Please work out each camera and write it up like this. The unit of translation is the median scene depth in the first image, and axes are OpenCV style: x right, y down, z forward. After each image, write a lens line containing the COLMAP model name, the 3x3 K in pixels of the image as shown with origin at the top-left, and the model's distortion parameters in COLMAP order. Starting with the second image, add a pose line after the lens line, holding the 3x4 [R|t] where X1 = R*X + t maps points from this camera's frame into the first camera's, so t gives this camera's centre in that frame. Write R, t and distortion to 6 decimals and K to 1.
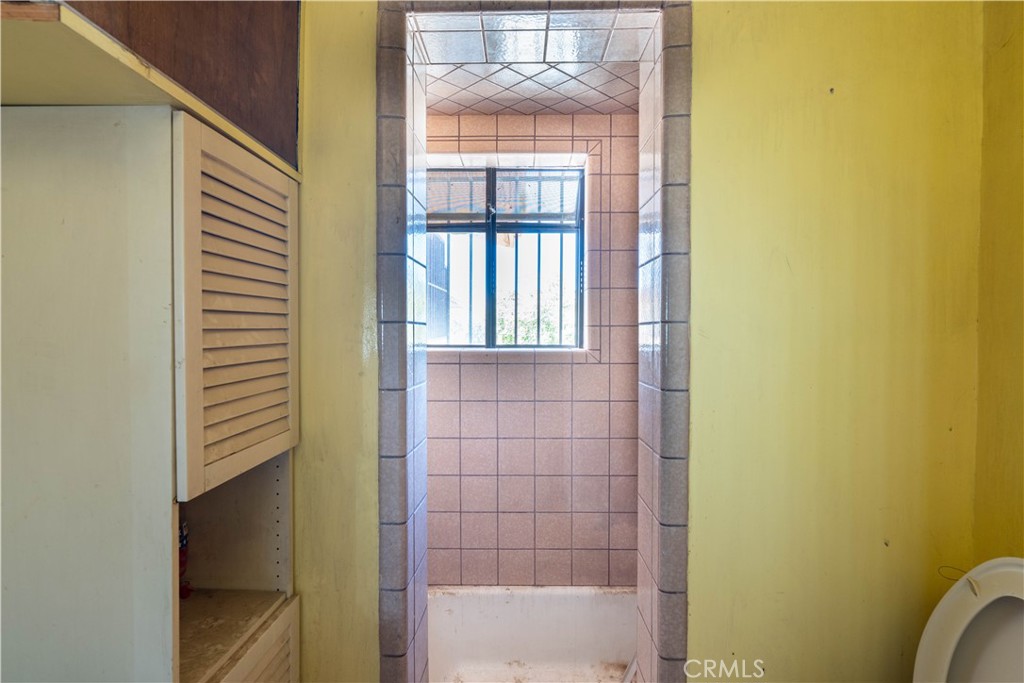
lens RADIAL K [[517.4, 0, 509.4], [0, 517.4, 343.1], [0, 0, 1]] dist [-0.005118, 0.000041]
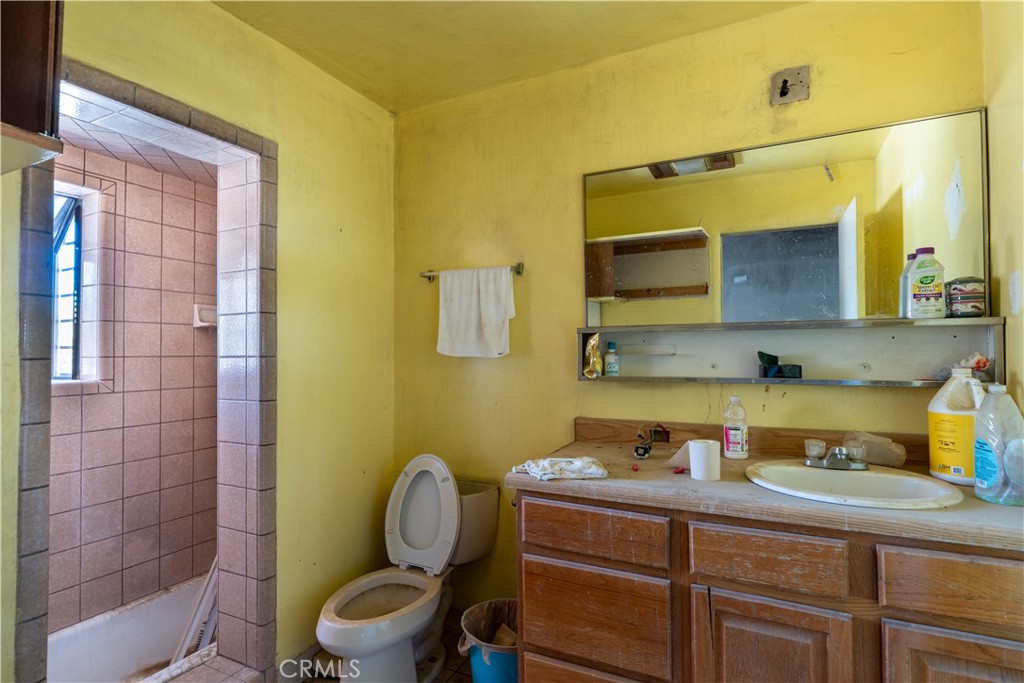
lens RADIAL K [[517.4, 0, 512.6], [0, 517.4, 343.0], [0, 0, 1]] dist [-0.005118, 0.000041]
pose [[0.429811, 0.014354, 0.902805, -0.424915], [0.027053, 0.999220, -0.028766, -0.009225], [-0.902514, 0.036787, 0.429087, -0.182769]]
